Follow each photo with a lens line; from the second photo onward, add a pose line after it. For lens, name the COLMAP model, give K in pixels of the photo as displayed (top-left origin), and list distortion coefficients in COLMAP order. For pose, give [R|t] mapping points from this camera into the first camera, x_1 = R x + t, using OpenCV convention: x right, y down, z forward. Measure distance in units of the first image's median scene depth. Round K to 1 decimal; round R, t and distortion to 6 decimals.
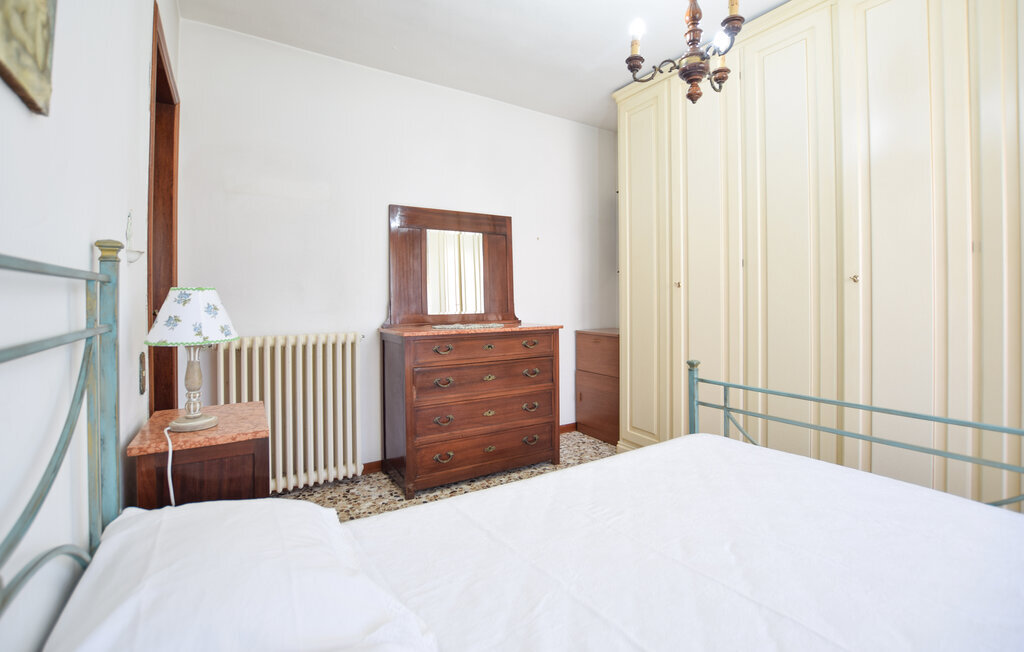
lens RADIAL K [[472.8, 0, 512.0], [0, 472.8, 326.0], [0, 0, 1]] dist [-0.034244, 0.008827]
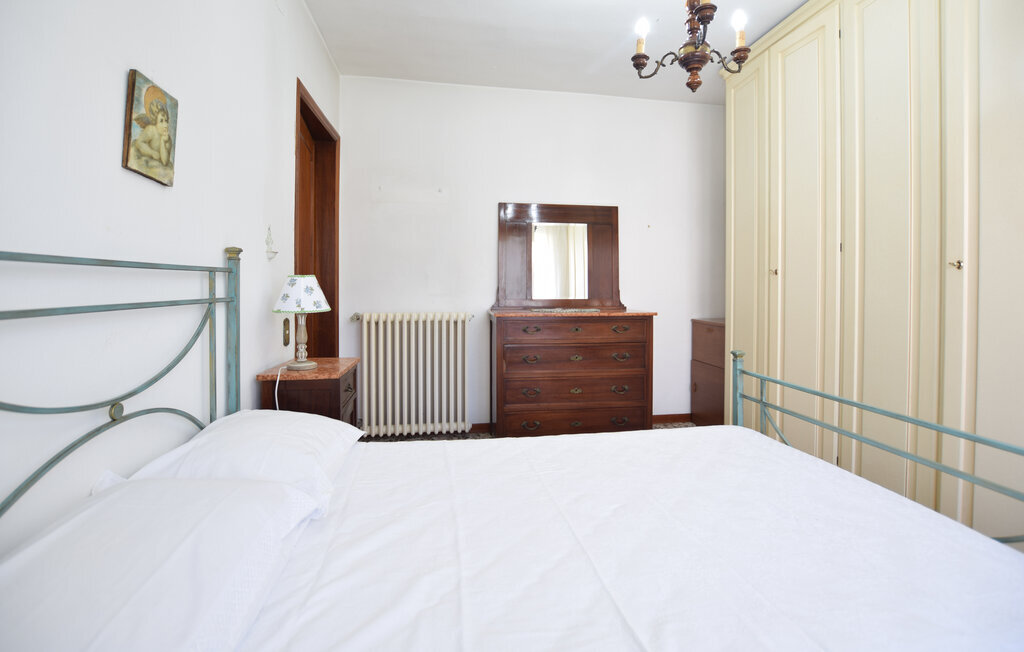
lens RADIAL K [[472.8, 0, 512.0], [0, 472.8, 326.0], [0, 0, 1]] dist [-0.034244, 0.008827]
pose [[0.913653, 0.043684, -0.404141, 0.264911], [-0.032501, 0.998876, 0.034494, 0.003163], [0.405194, -0.018380, 0.914046, -0.051352]]
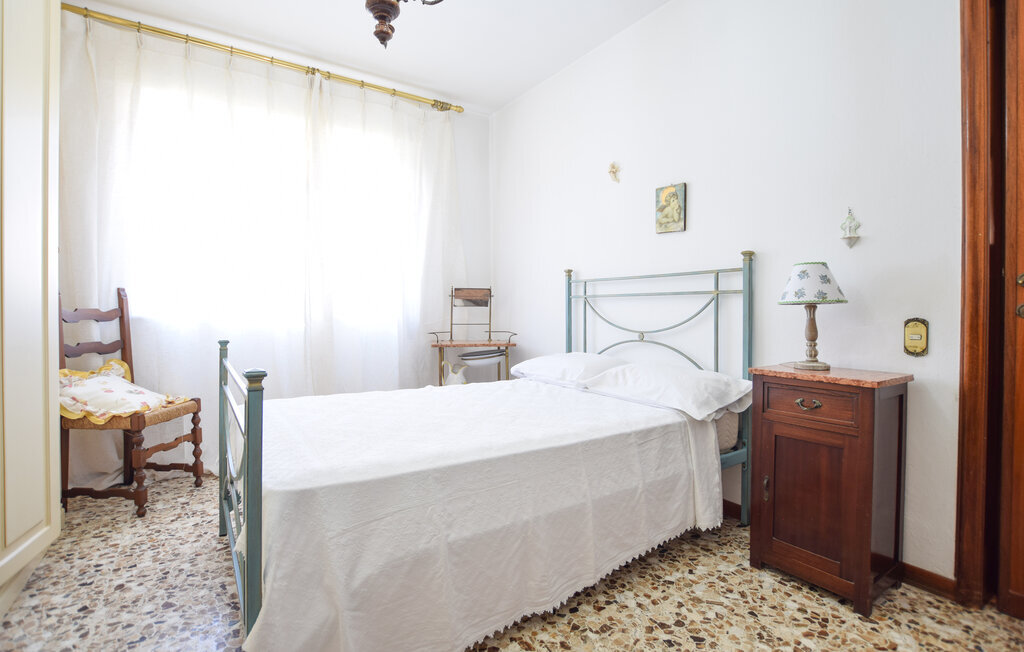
lens RADIAL K [[482.2, 0, 512.0], [0, 482.2, 326.0], [0, 0, 1]] dist [-0.000030, -0.000003]
pose [[-0.999968, -0.005818, -0.005453, 0.081383], [-0.006268, 0.996220, 0.086640, -0.007906], [0.004928, 0.086672, -0.996225, 1.145776]]
